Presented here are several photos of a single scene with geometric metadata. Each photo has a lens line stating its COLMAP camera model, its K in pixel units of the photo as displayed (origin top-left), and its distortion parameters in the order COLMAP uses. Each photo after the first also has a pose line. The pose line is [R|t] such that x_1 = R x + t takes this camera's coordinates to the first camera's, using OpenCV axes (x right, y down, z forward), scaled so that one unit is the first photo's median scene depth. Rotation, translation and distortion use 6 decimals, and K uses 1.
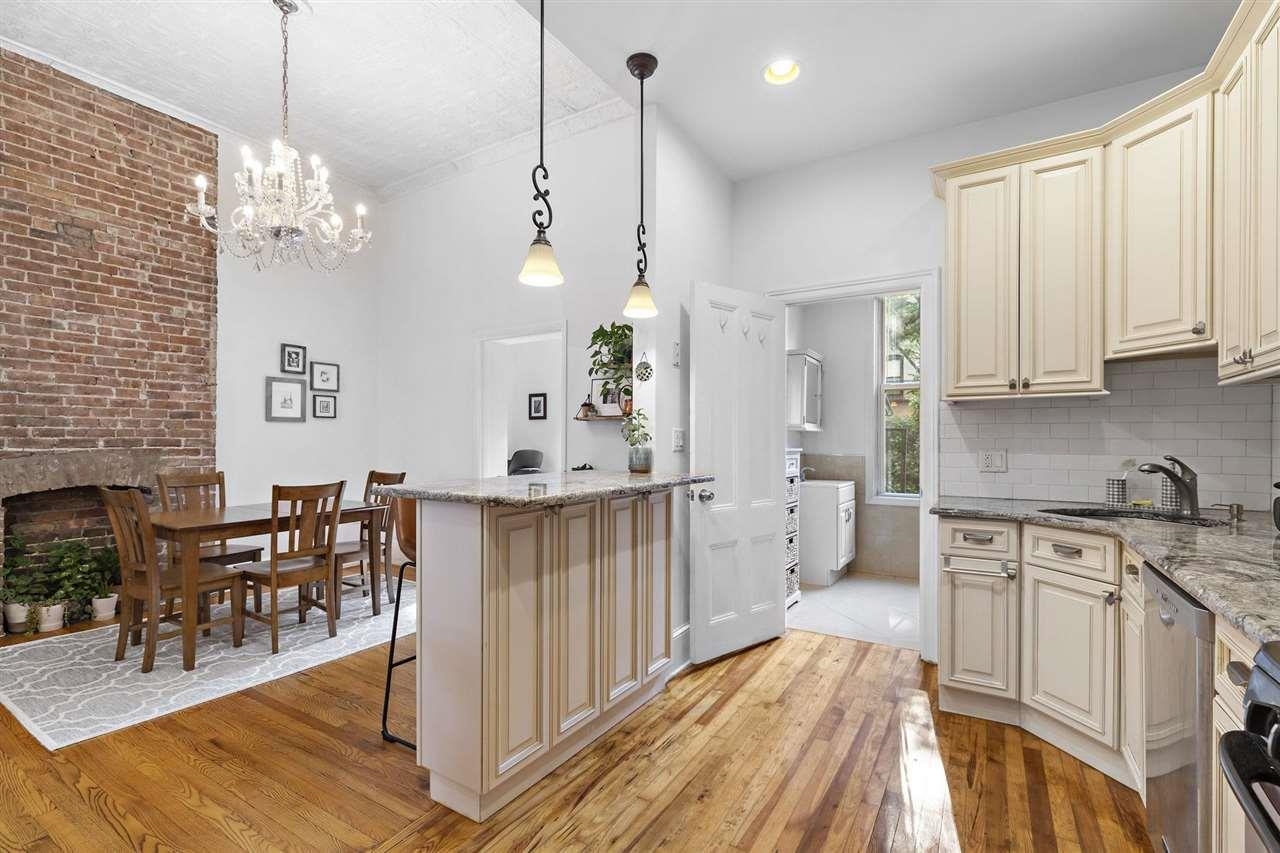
lens RADIAL K [[576.7, 0, 637.9], [0, 576.7, 439.4], [0, 0, 1]] dist [0.005784, 0.000232]
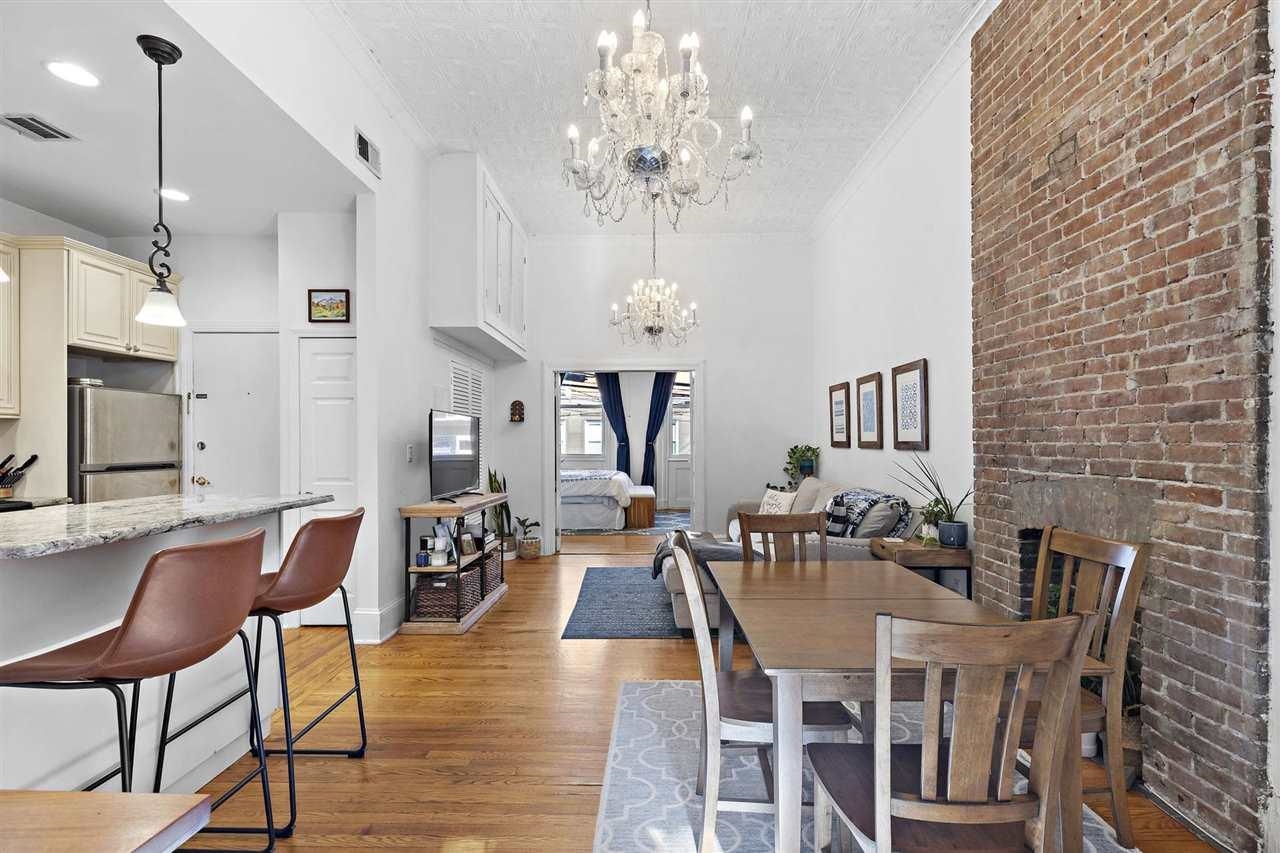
lens RADIAL K [[576.7, 0, 645.2], [0, 576.7, 434.5], [0, 0, 1]] dist [0.005784, 0.000232]
pose [[-0.854090, -0.007344, -0.520073, -0.210732], [-0.002631, 0.999949, -0.009800, -0.022827], [0.520119, -0.007001, -0.854065, 1.349720]]
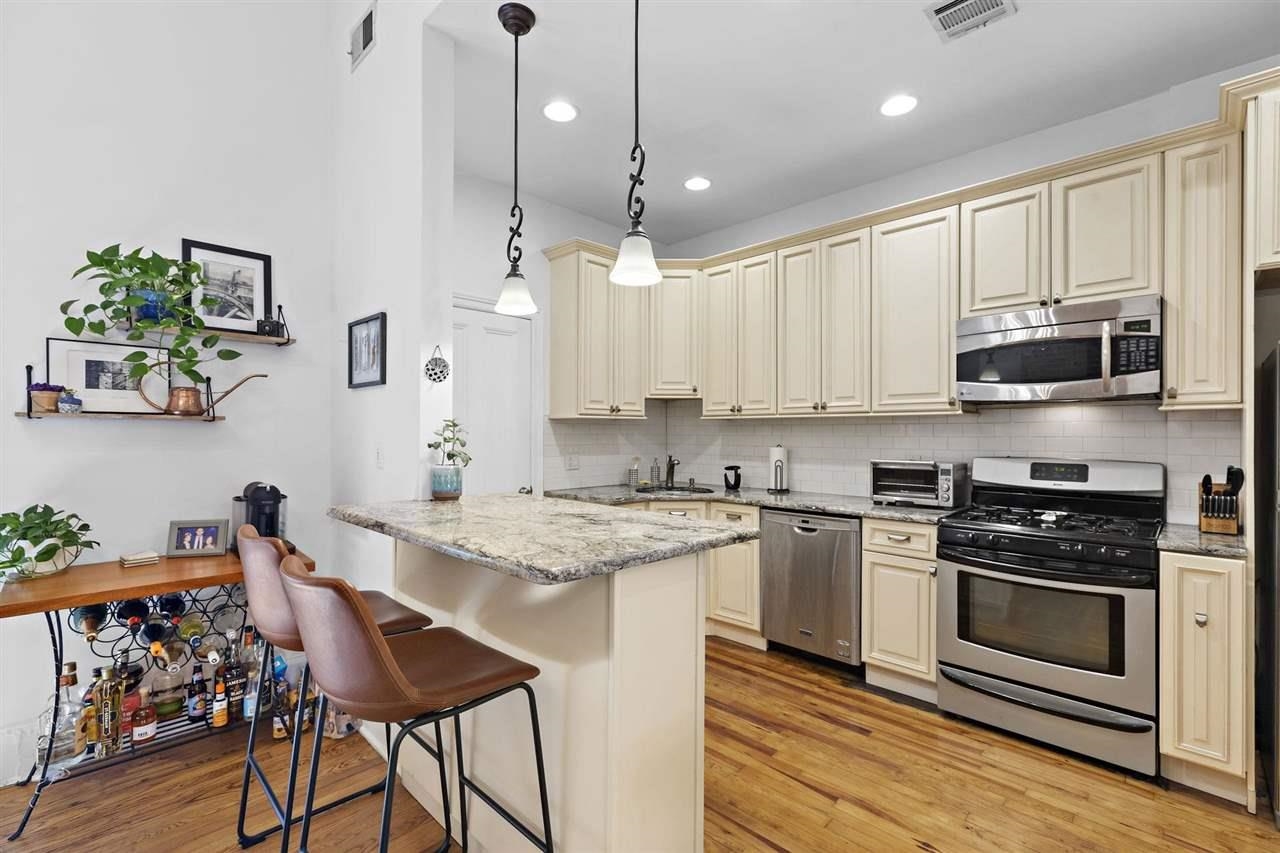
lens RADIAL K [[576.7, 0, 642.2], [0, 576.7, 428.0], [0, 0, 1]] dist [0.005784, 0.000232]
pose [[0.210089, 0.005110, 0.977669, -0.544096], [-0.005828, 0.999975, -0.003975, -0.029891], [-0.977665, -0.004862, 0.210114, 0.439459]]
